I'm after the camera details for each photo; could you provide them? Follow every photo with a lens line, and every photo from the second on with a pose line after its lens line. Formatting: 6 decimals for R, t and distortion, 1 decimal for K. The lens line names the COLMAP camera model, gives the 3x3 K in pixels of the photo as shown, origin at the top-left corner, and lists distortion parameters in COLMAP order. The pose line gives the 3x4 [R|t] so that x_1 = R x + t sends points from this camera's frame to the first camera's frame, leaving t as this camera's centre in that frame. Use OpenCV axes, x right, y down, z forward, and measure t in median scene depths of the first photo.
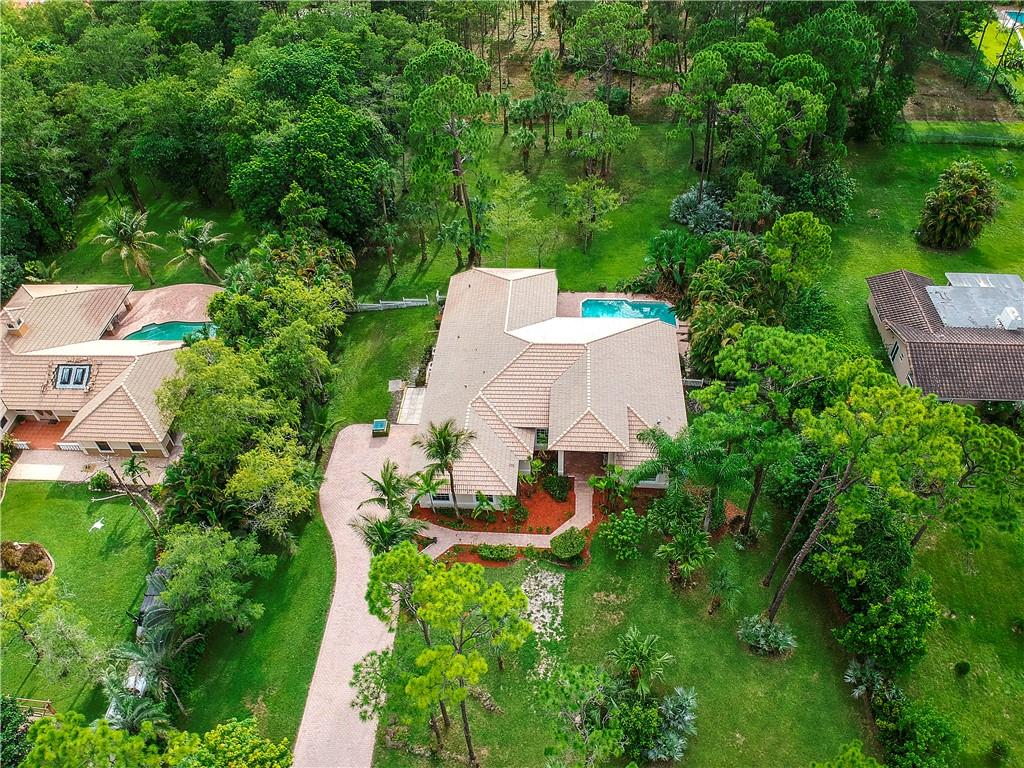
lens RADIAL K [[757.0, 0, 528.2], [0, 757.0, 314.2], [0, 0, 1]] dist [0.016149, -0.088228]
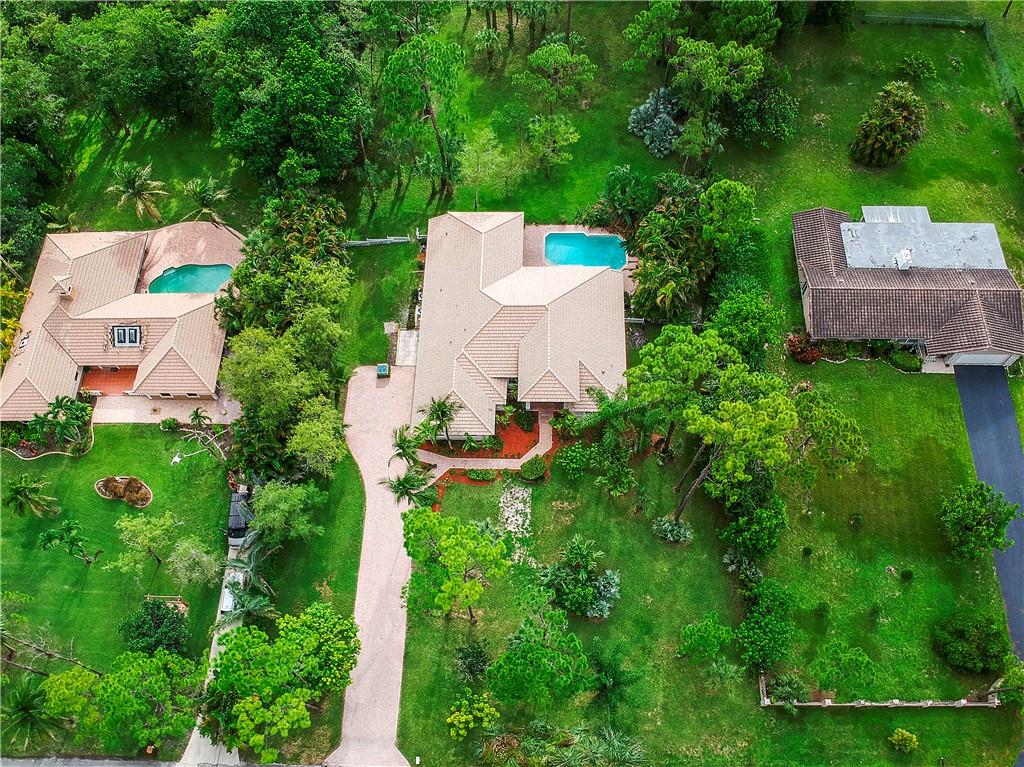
lens RADIAL K [[745.1, 0, 512.0], [0, 745.1, 383.5], [0, 0, 1]] dist [-0.003974, -0.079389]
pose [[0.999527, -0.025690, 0.016906, -0.004790], [0.019674, 0.956662, 0.290535, -0.204188], [-0.023637, -0.290065, 0.956715, -0.209315]]
